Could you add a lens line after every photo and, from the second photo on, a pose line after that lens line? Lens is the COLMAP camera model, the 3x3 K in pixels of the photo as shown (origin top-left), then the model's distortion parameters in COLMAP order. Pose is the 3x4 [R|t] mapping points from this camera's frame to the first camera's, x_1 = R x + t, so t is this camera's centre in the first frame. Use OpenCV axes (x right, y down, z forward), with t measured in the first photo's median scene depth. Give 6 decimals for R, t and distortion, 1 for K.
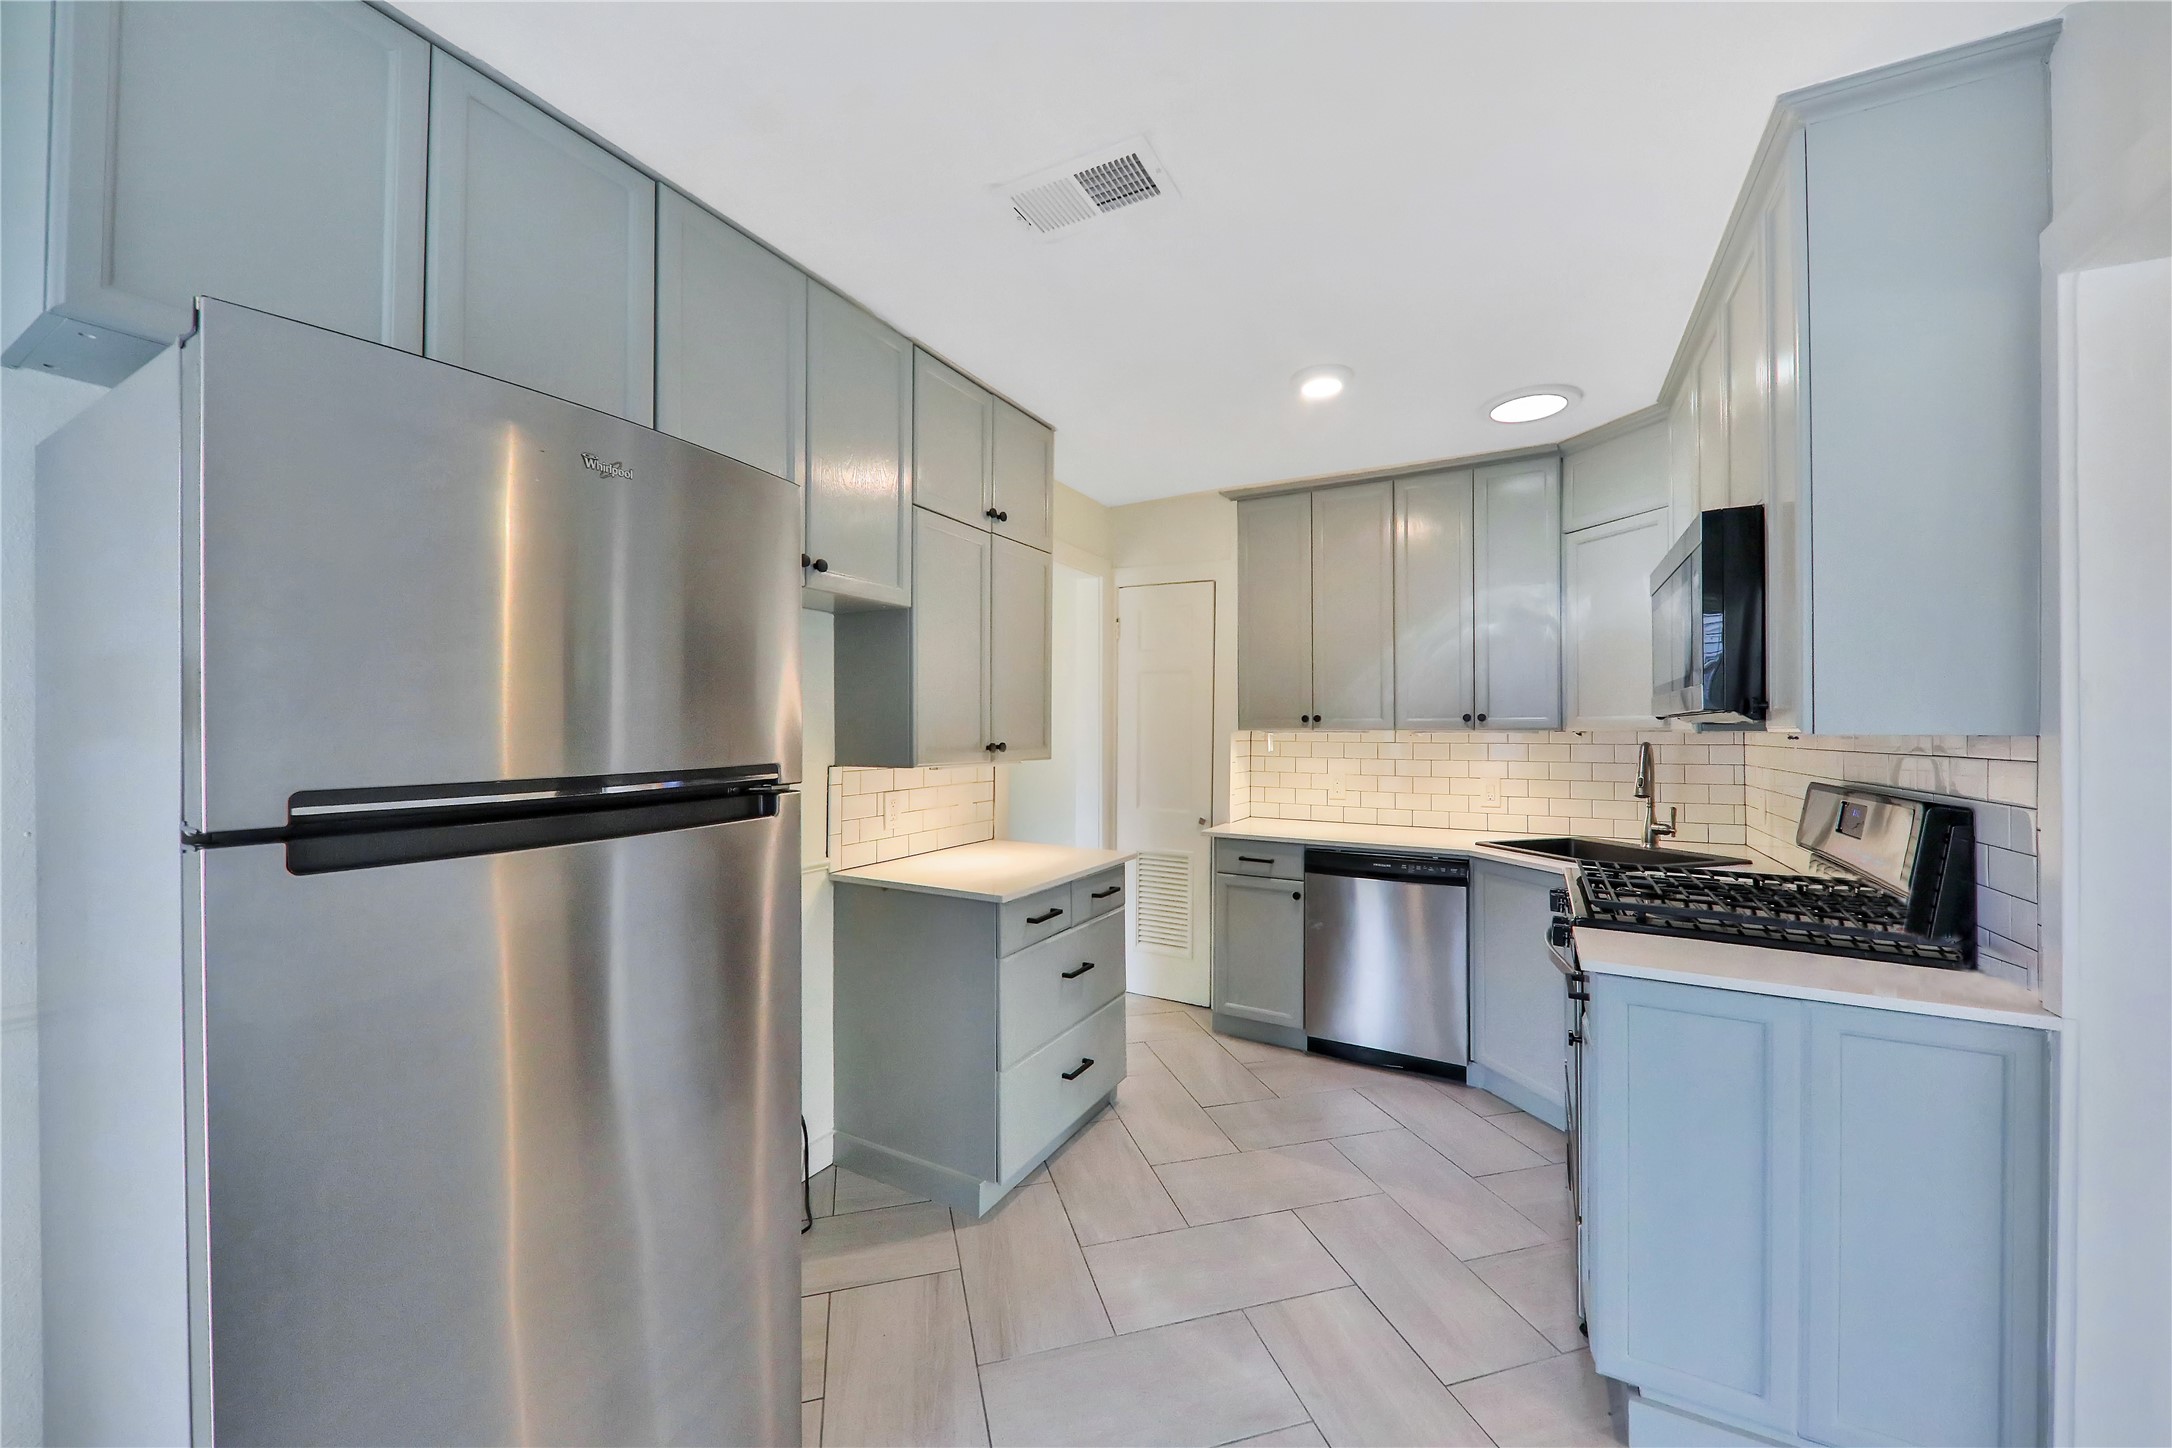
lens RADIAL K [[784.1, 0, 1086.0], [0, 784.1, 724.0], [0, 0, 1]] dist [0.000323, -0.000033]
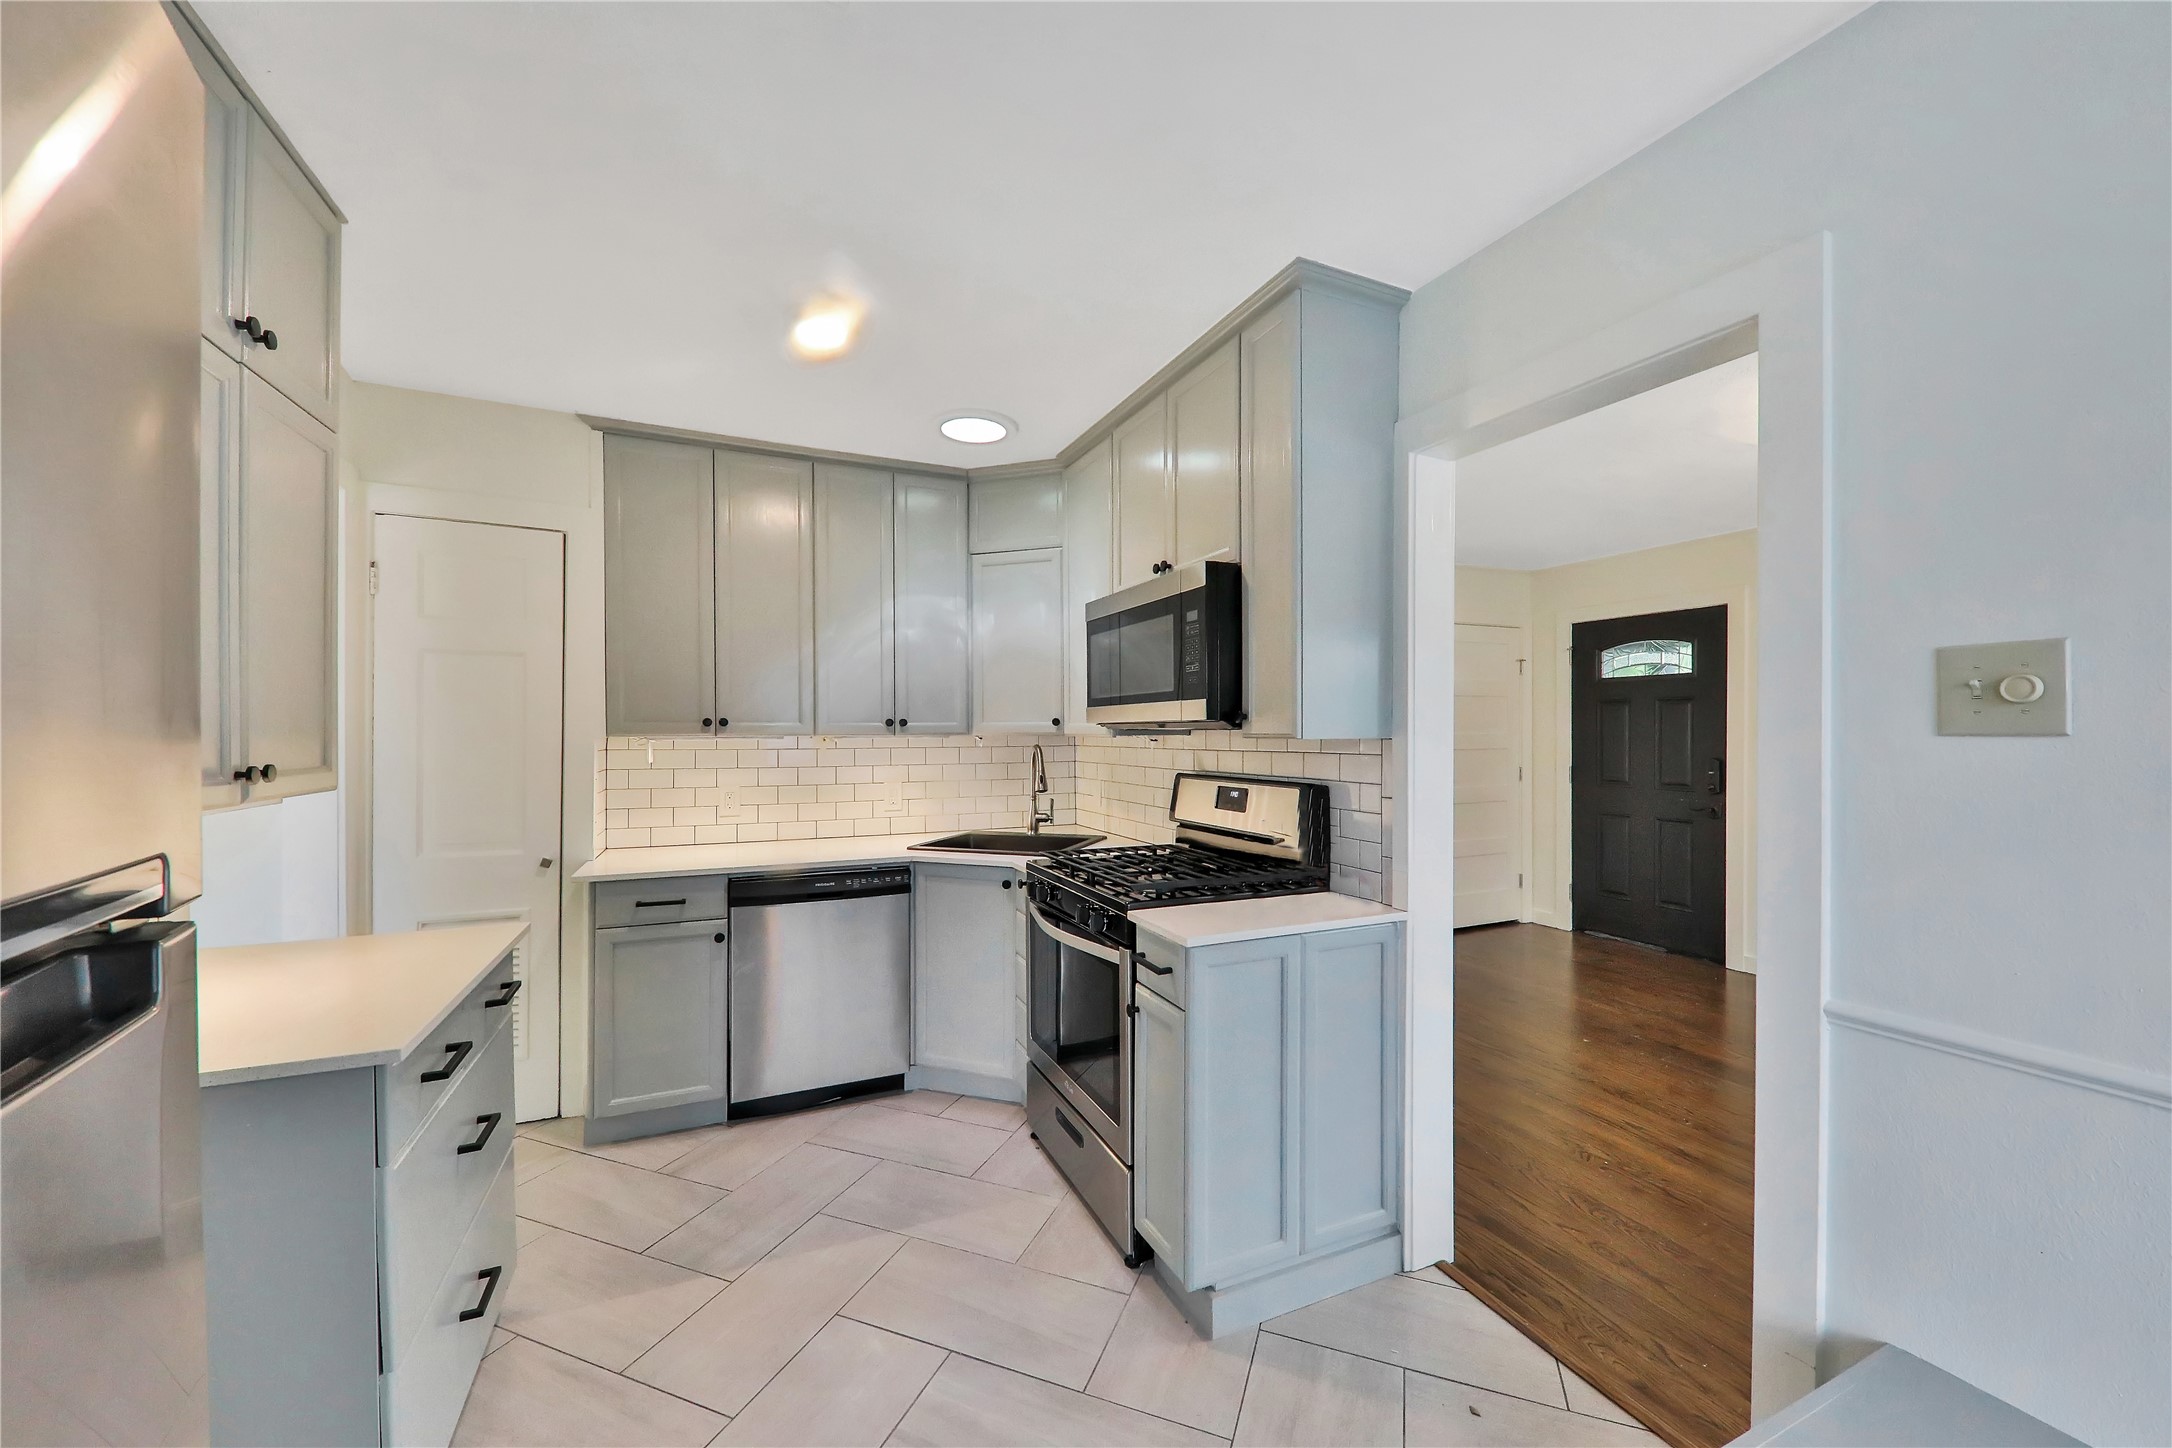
lens RADIAL K [[808.6, 0, 1083.2], [0, 808.6, 733.6], [0, 0, 1]] dist [0.008878, -0.000143]
pose [[0.605146, -0.004797, 0.796100, -0.179591], [-0.001379, 0.999974, 0.007073, -0.001549], [-0.796113, -0.005378, 0.605124, 0.187667]]
